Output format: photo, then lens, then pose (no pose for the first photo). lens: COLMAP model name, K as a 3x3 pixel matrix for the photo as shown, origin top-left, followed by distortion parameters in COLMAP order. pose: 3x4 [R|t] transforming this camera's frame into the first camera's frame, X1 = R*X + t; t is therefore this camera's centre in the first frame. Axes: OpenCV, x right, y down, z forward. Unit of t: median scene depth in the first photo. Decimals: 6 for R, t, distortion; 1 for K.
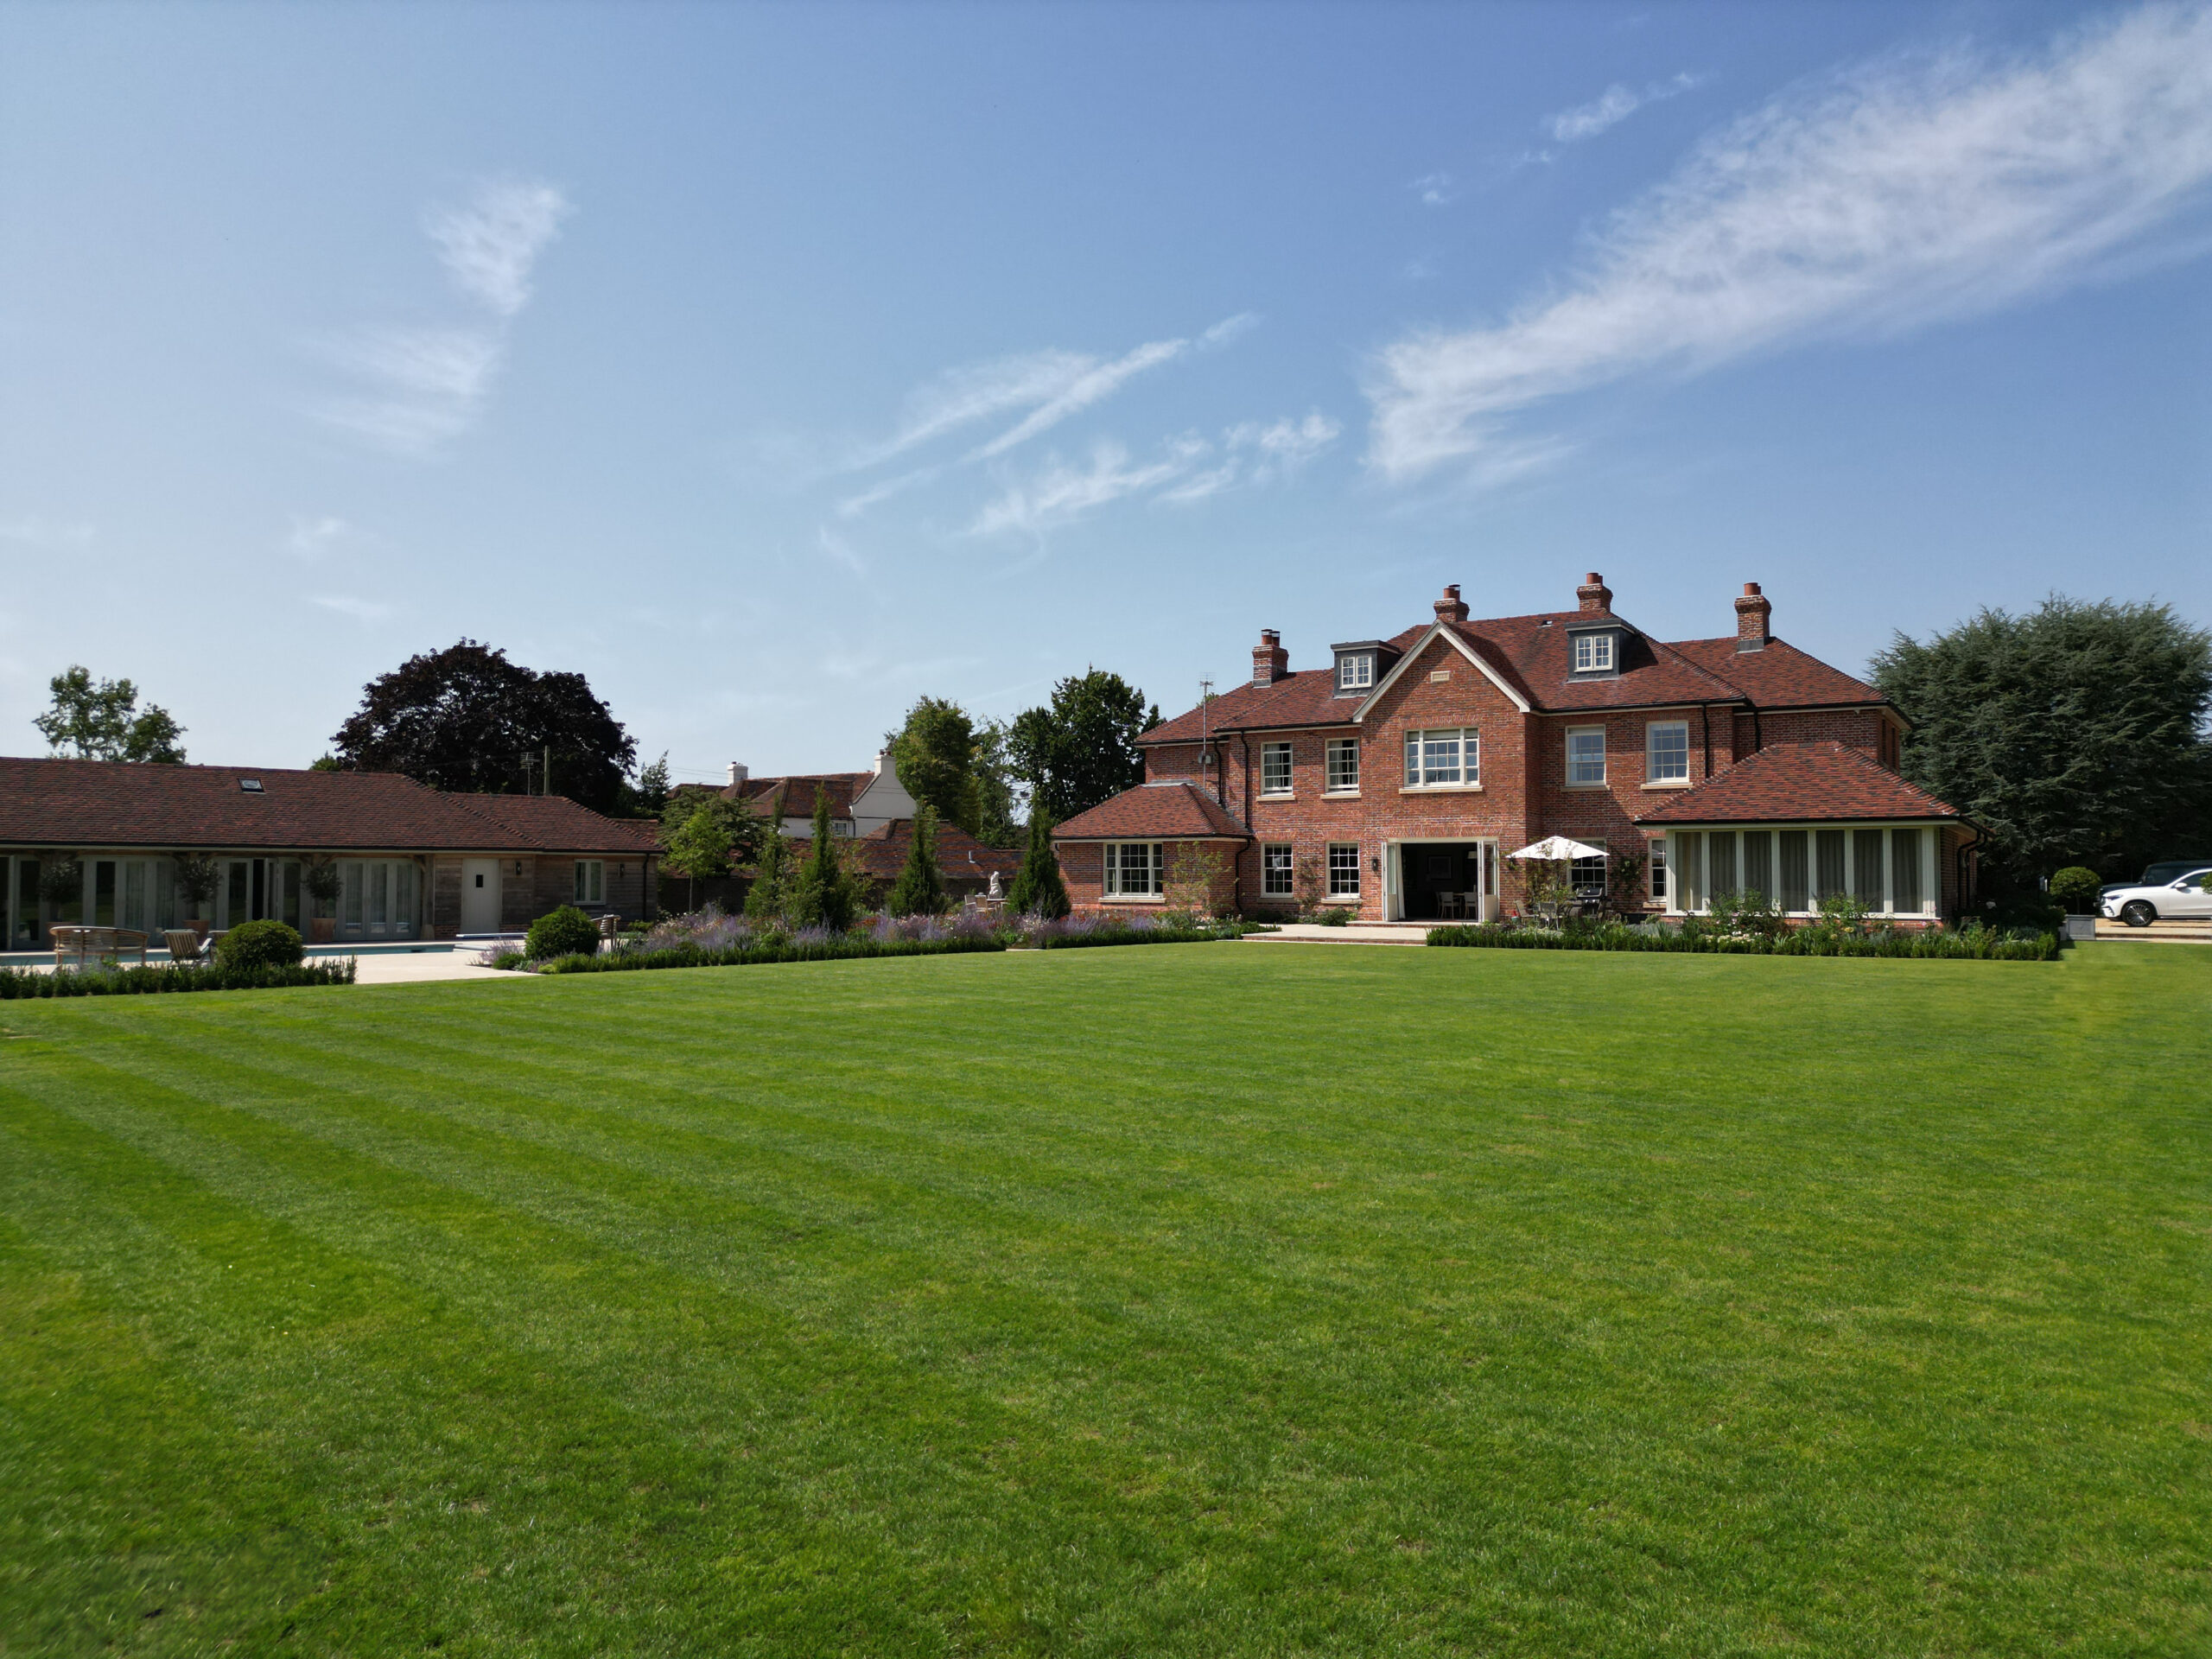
lens RADIAL K [[1517.5, 0, 1106.0], [0, 1517.5, 829.5], [0, 0, 1]] dist [0.081389, -0.085010]
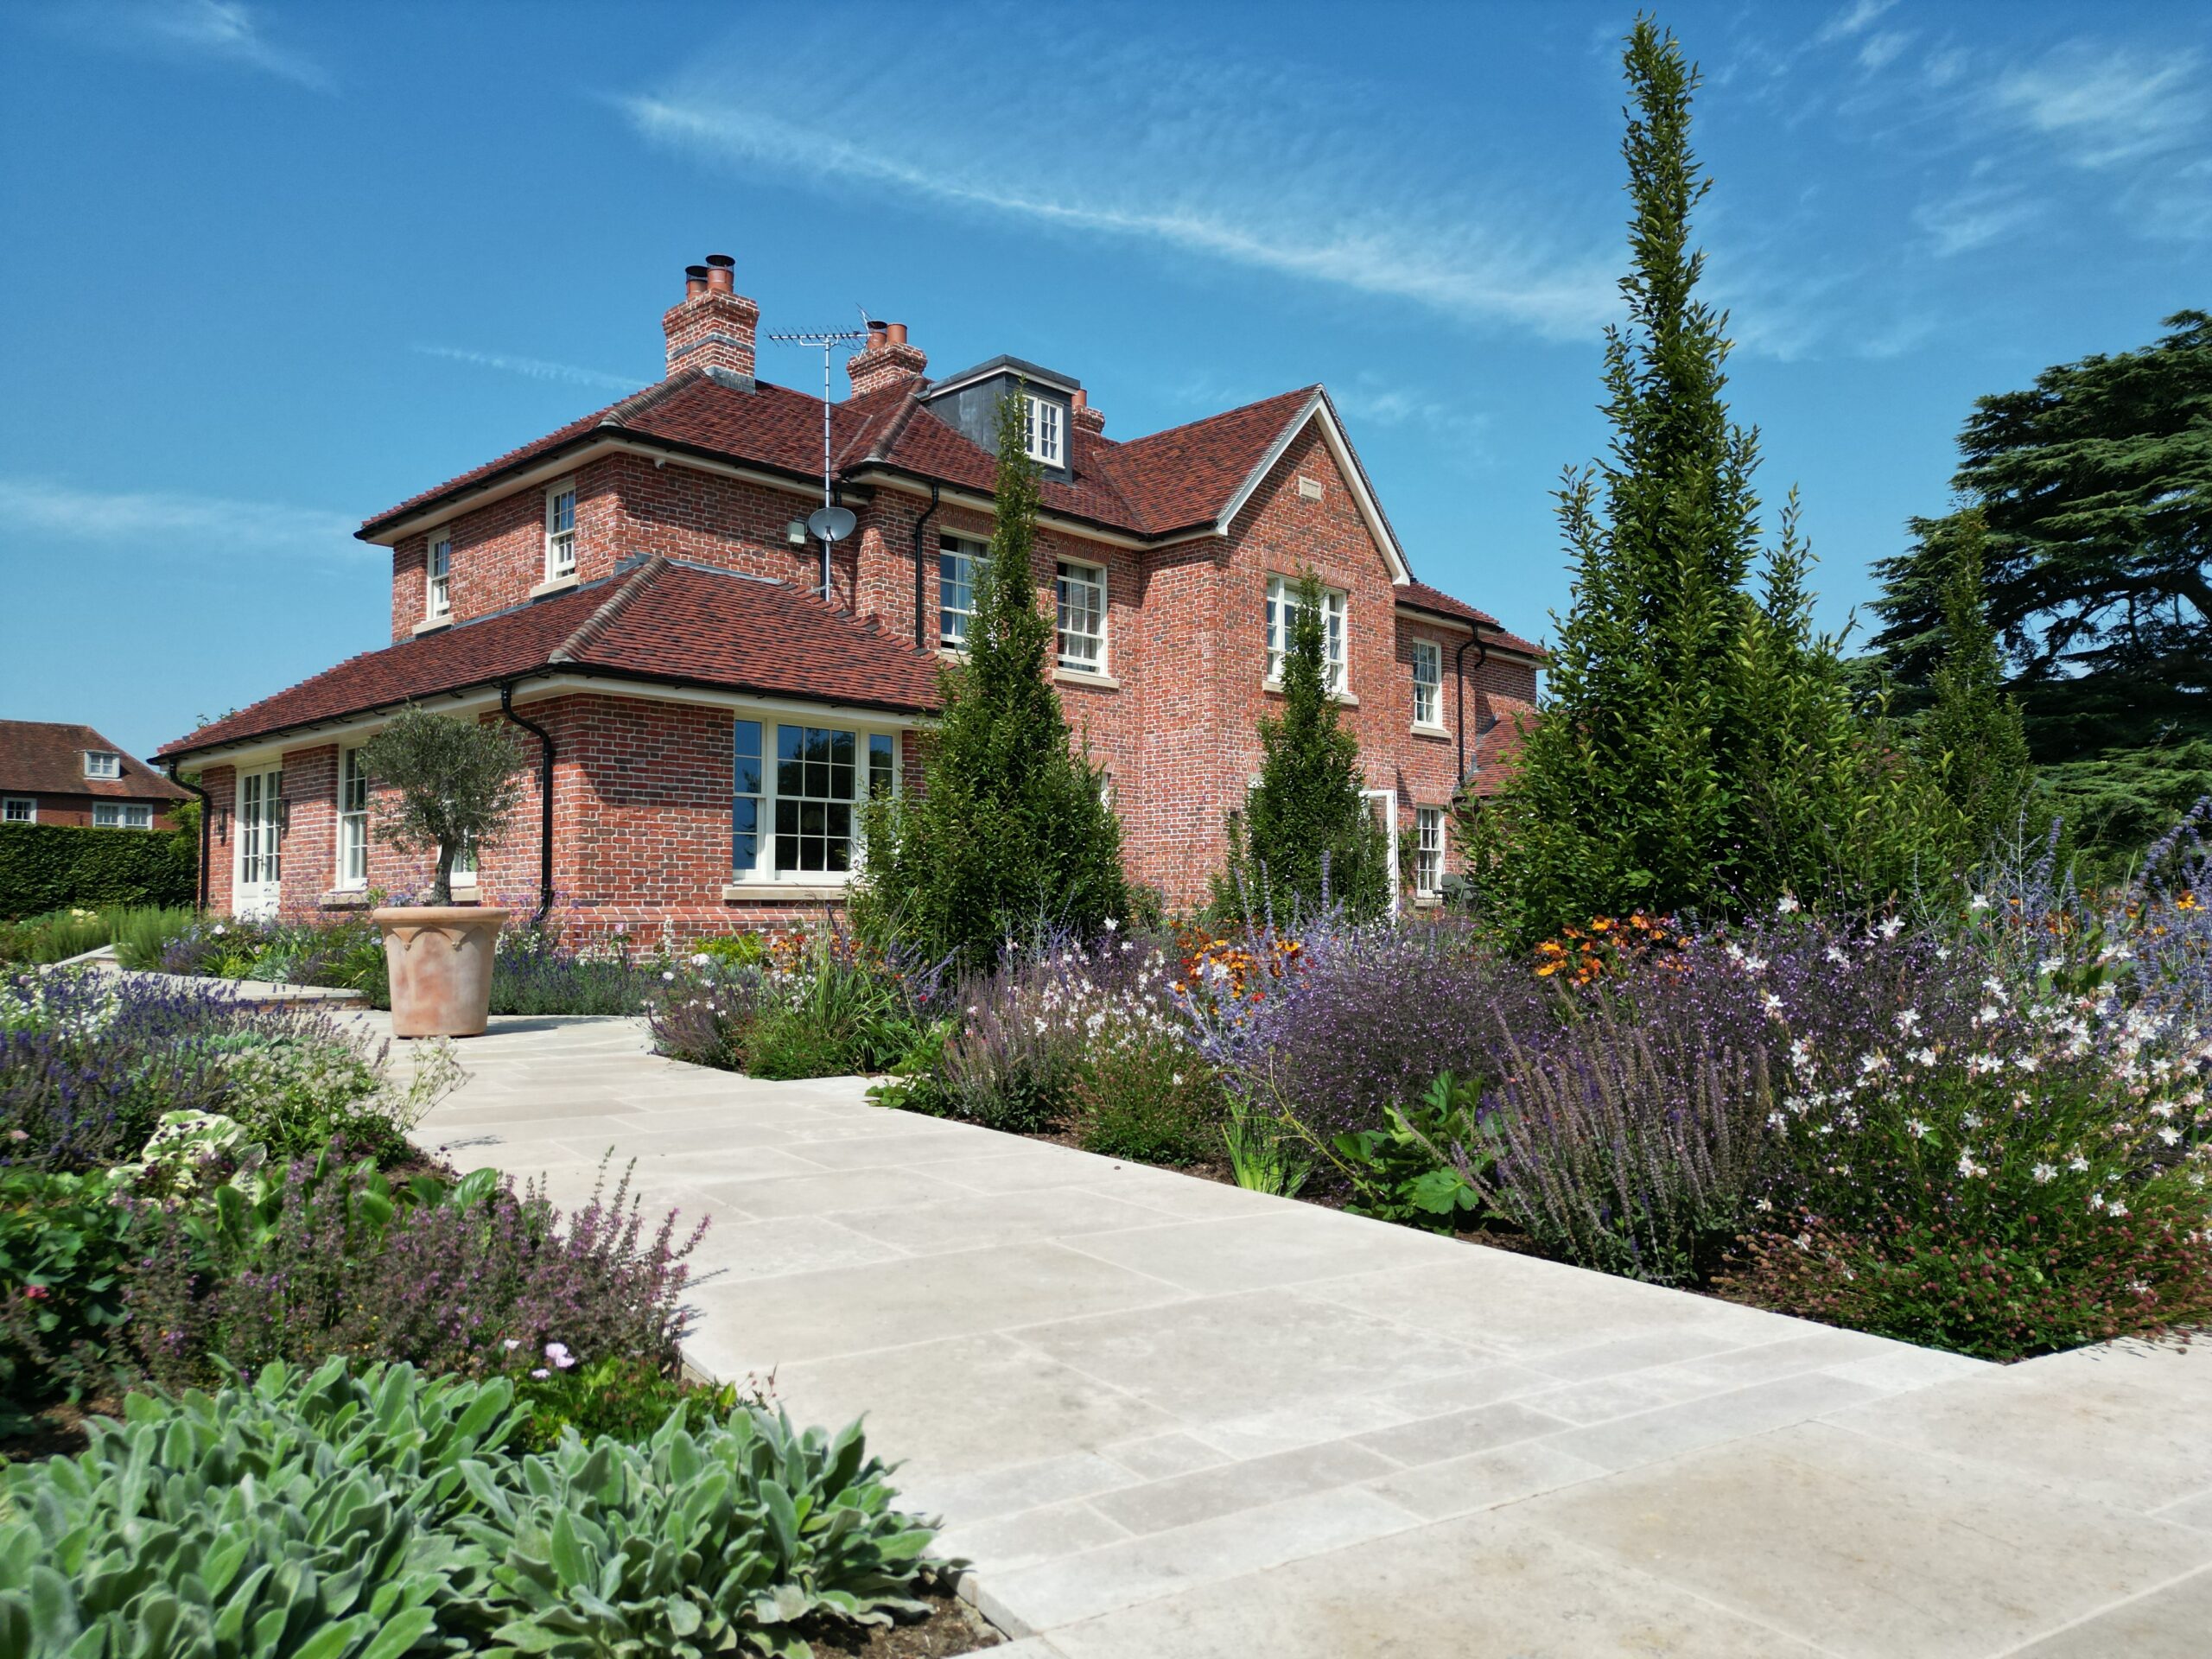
lens RADIAL K [[1548.2, 0, 1105.0], [0, 1548.2, 827.6], [0, 0, 1]] dist [0.076696, -0.081678]
pose [[0.201545, 0.054223, 0.977977, -0.316970], [-0.028922, 0.998361, -0.049393, 0.048532], [-0.979052, -0.018330, 0.202783, 0.886380]]
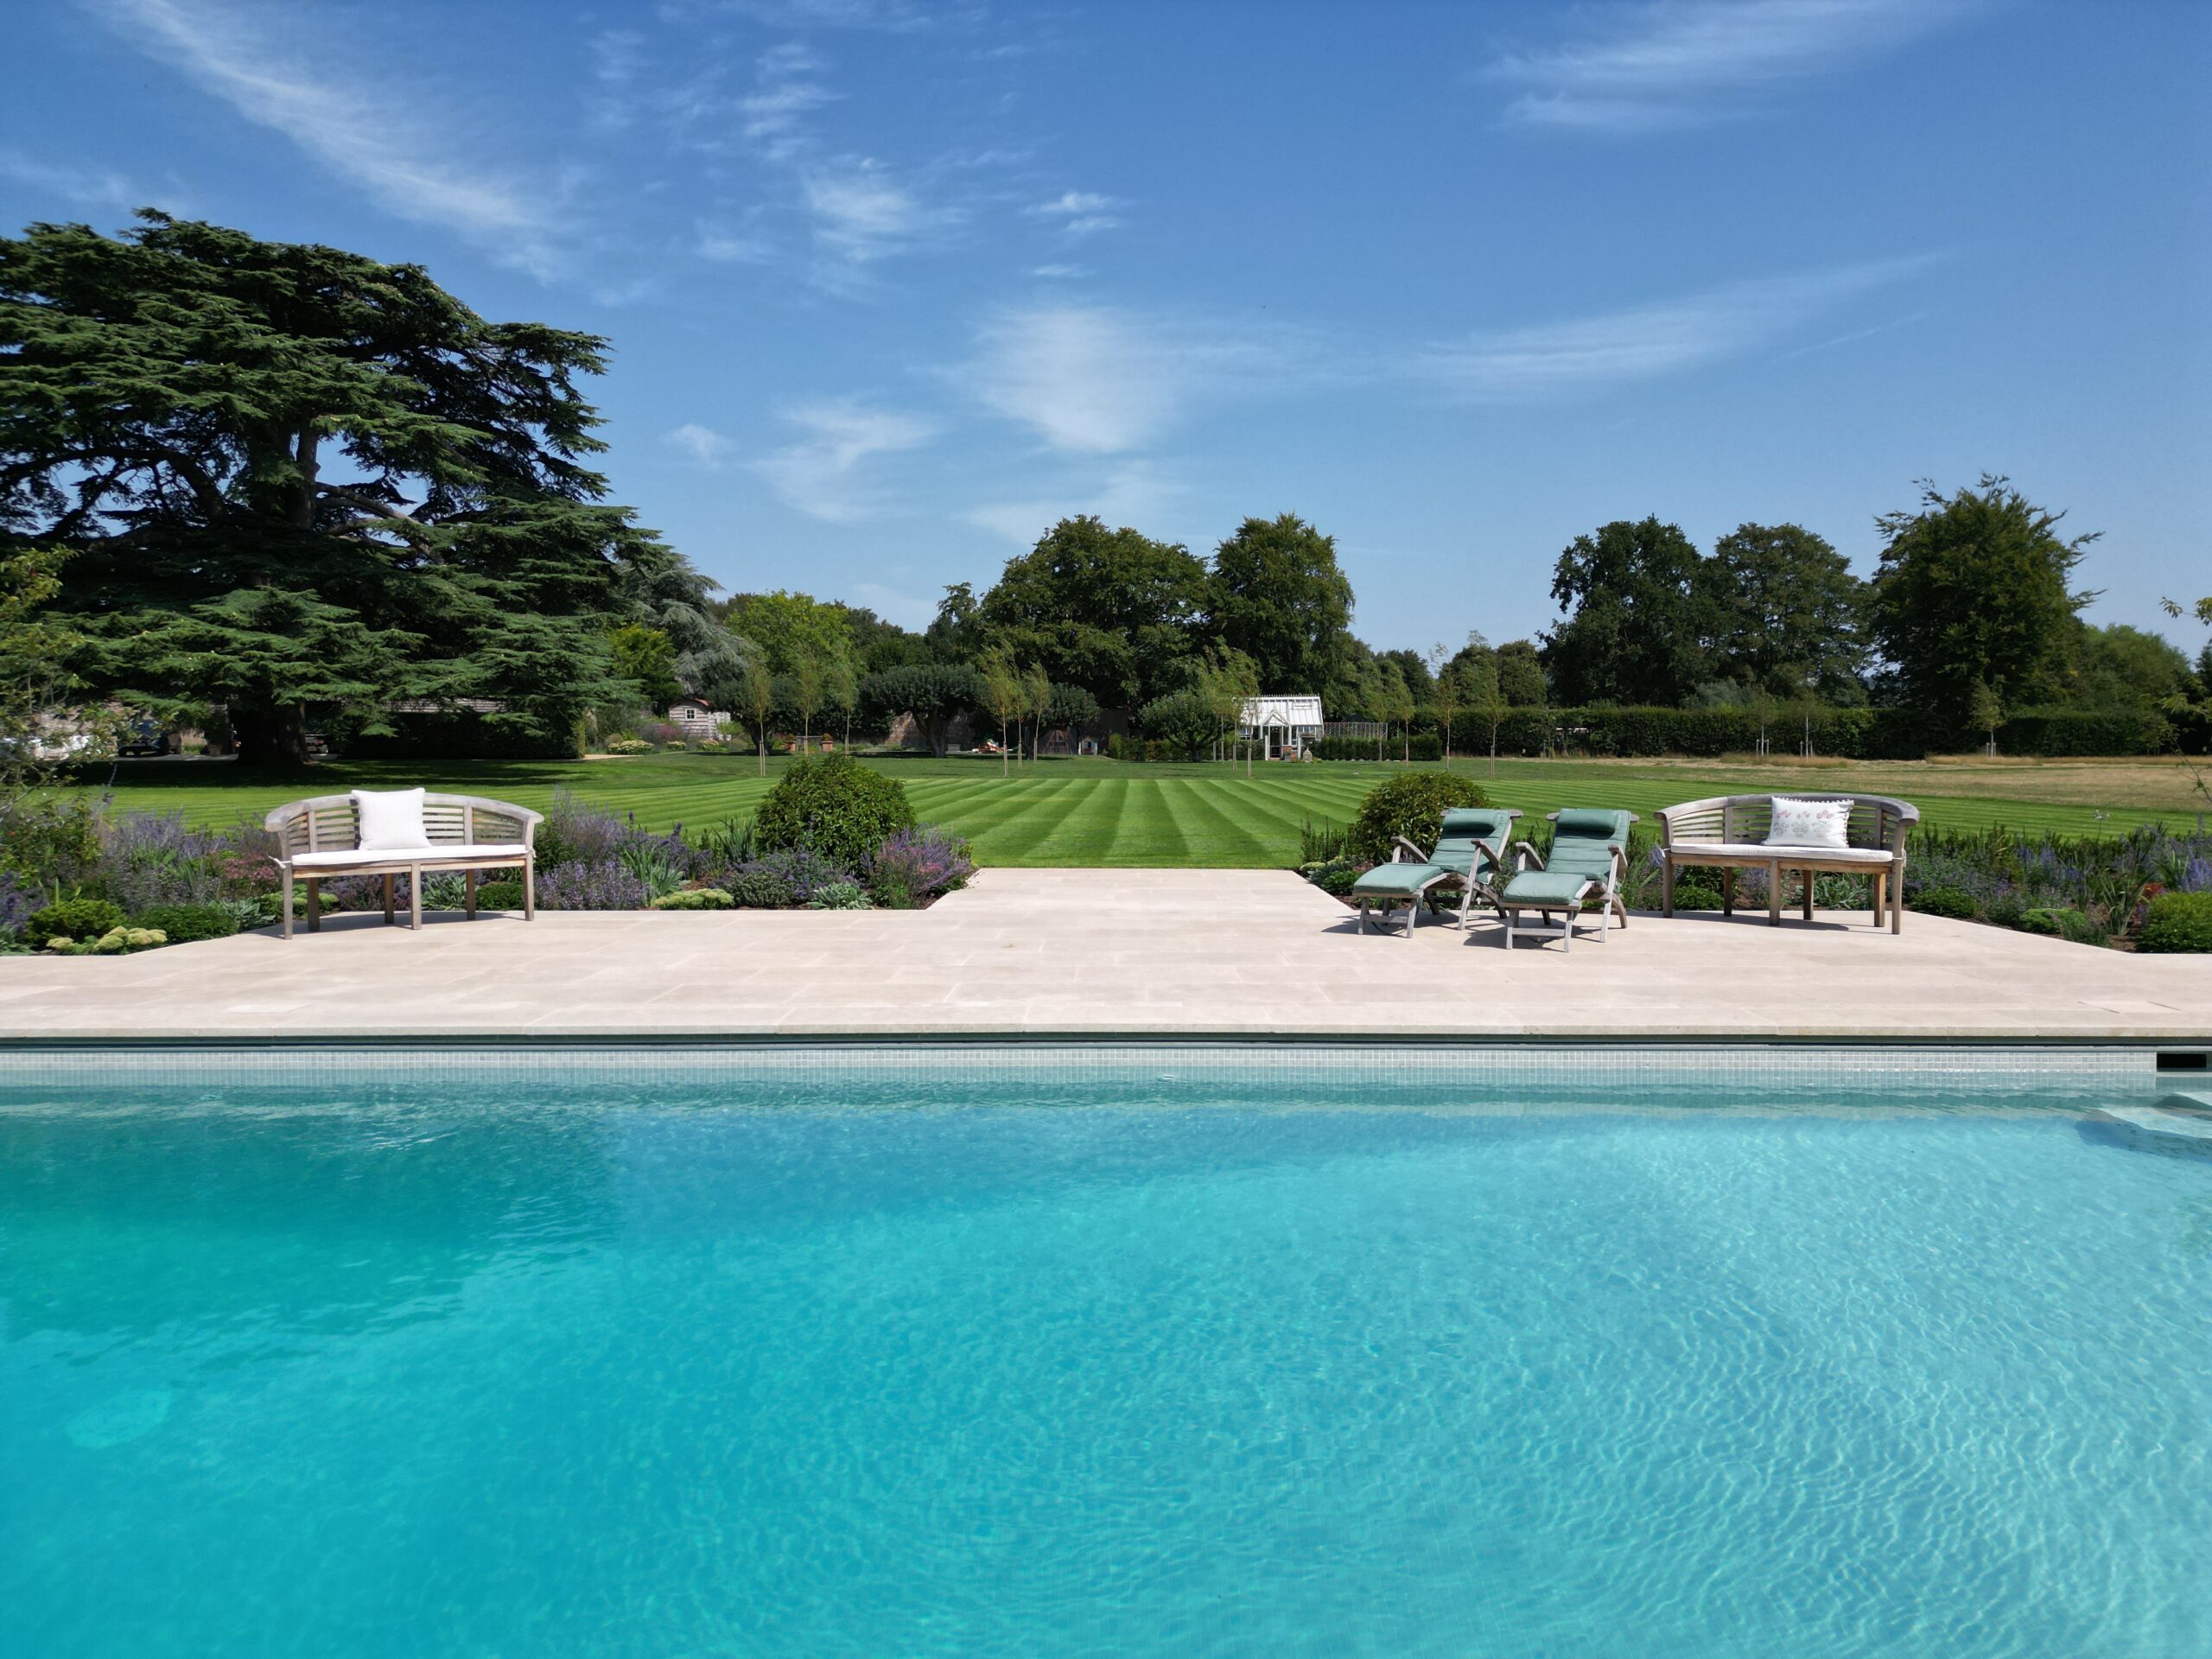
lens RADIAL K [[1548.2, 0, 1105.0], [0, 1548.2, 827.6], [0, 0, 1]] dist [0.076696, -0.081678]
pose [[-0.723280, -0.036332, 0.689599, -0.444806], [-0.024951, 0.999338, 0.026481, 0.033726], [-0.690104, 0.001947, -0.723707, 0.767174]]
